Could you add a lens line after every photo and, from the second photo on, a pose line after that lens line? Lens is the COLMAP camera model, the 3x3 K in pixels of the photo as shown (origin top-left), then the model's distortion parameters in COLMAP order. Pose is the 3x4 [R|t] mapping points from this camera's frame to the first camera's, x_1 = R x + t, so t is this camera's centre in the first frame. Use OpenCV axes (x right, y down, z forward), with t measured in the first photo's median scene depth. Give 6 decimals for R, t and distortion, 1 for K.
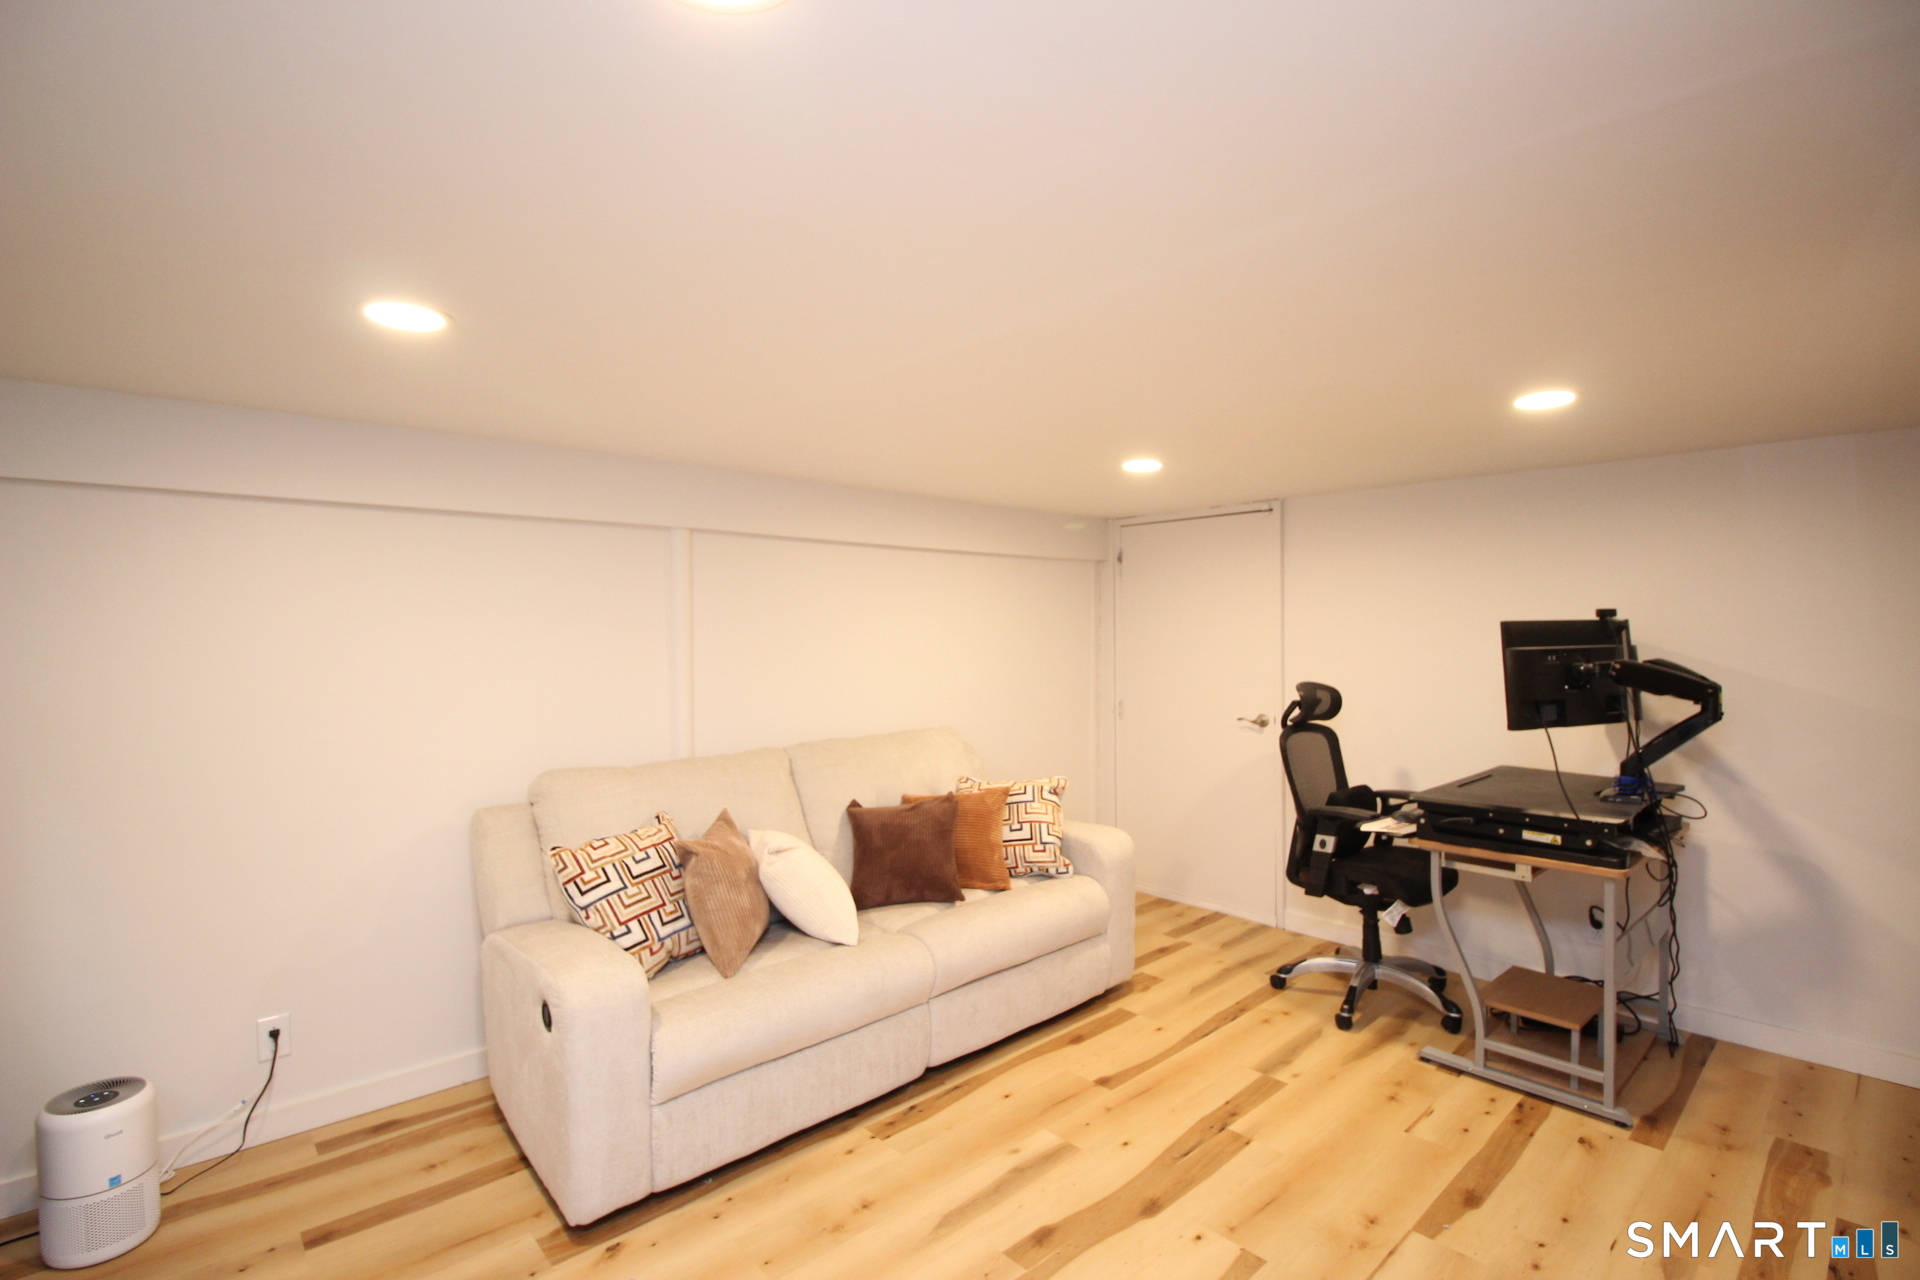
lens RADIAL K [[892.5, 0, 953.6], [0, 892.5, 636.9], [0, 0, 1]] dist [0.001671, -0.014495]
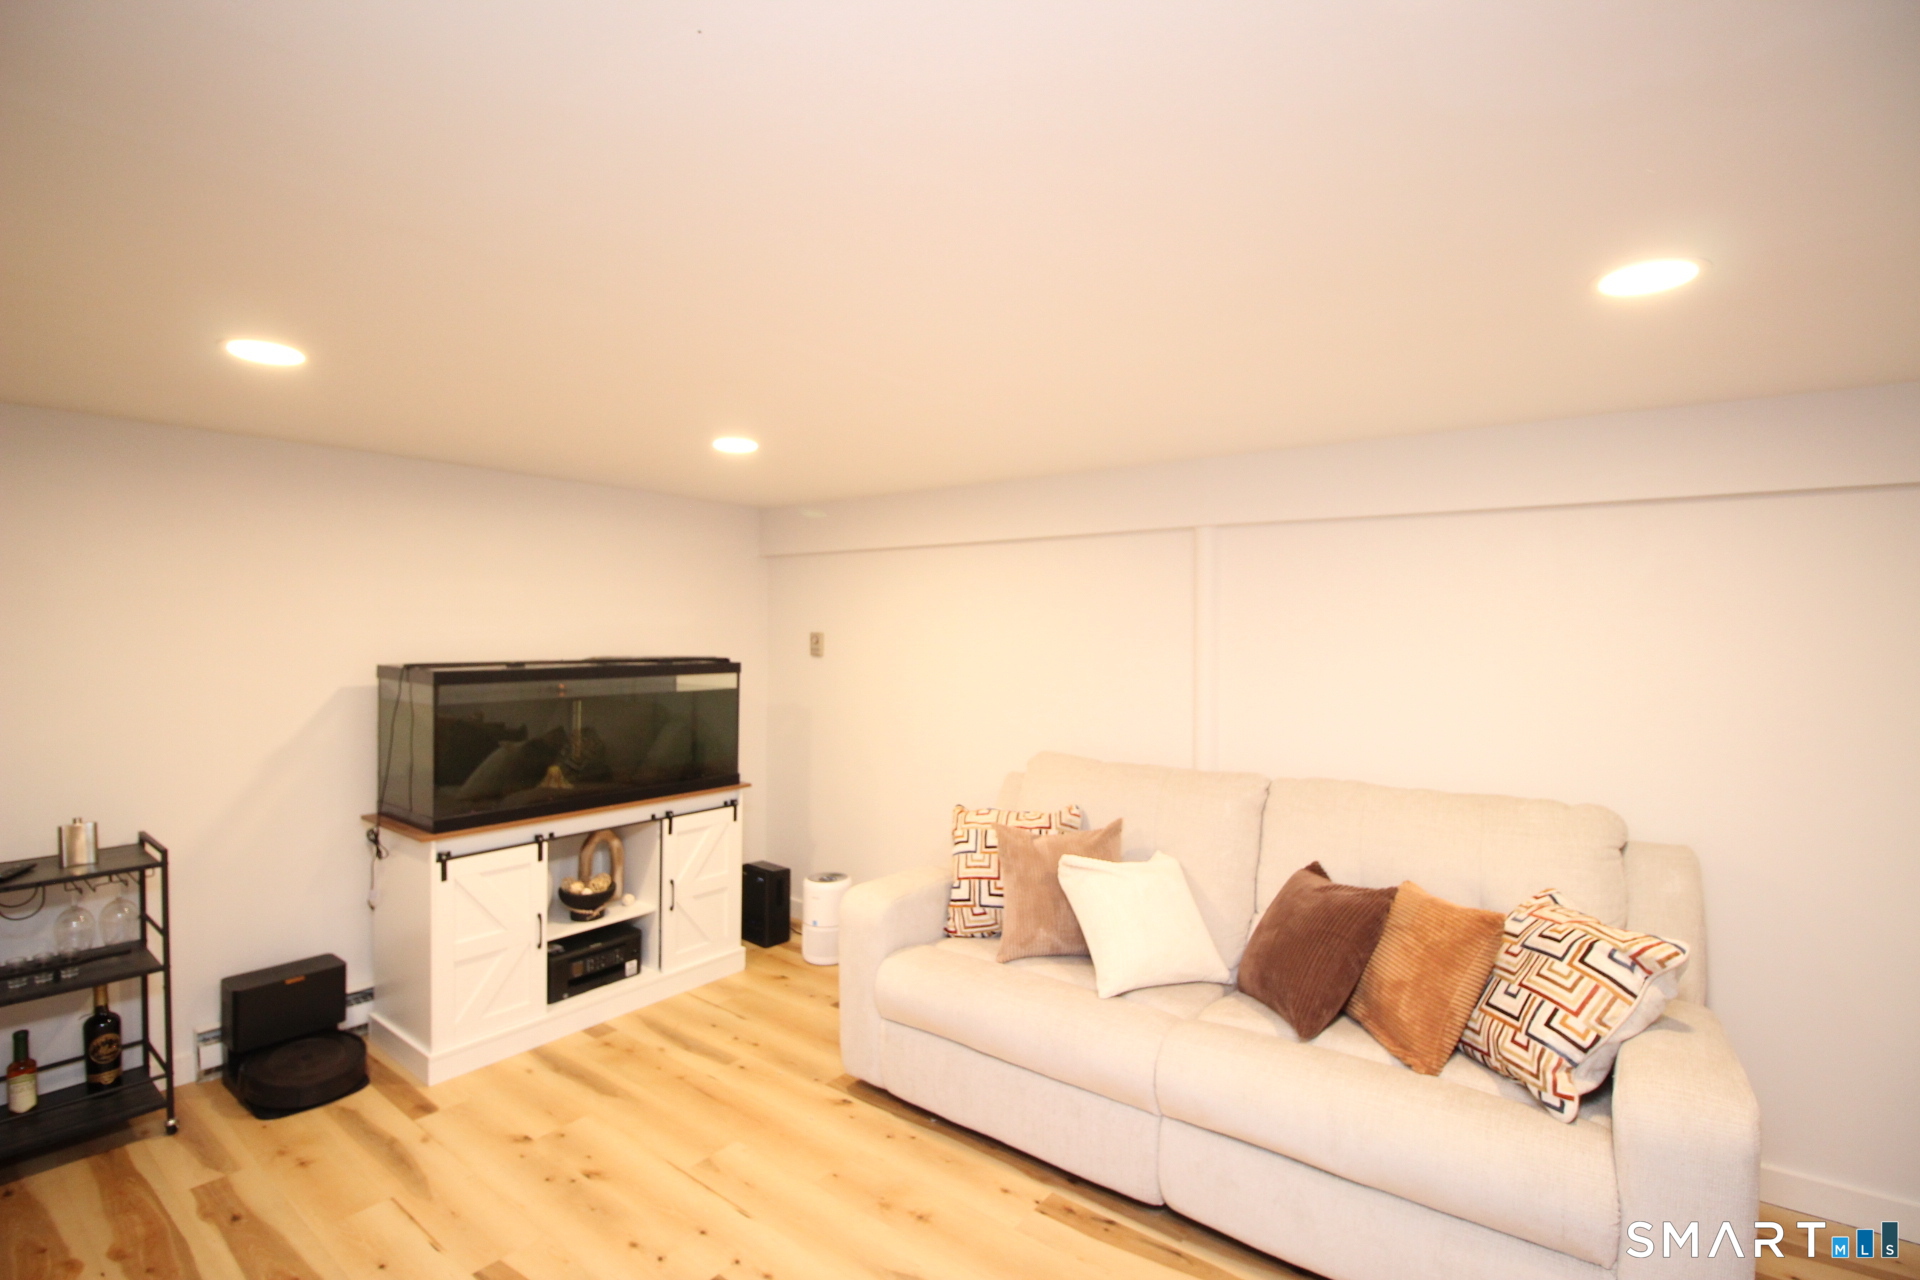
lens RADIAL K [[892.5, 0, 953.6], [0, 892.5, 636.9], [0, 0, 1]] dist [0.001671, -0.014495]
pose [[0.182258, 0.014831, -0.983139, 0.690731], [-0.027185, 0.999580, 0.010039, -0.008153], [0.982875, 0.024897, 0.182584, 0.673950]]
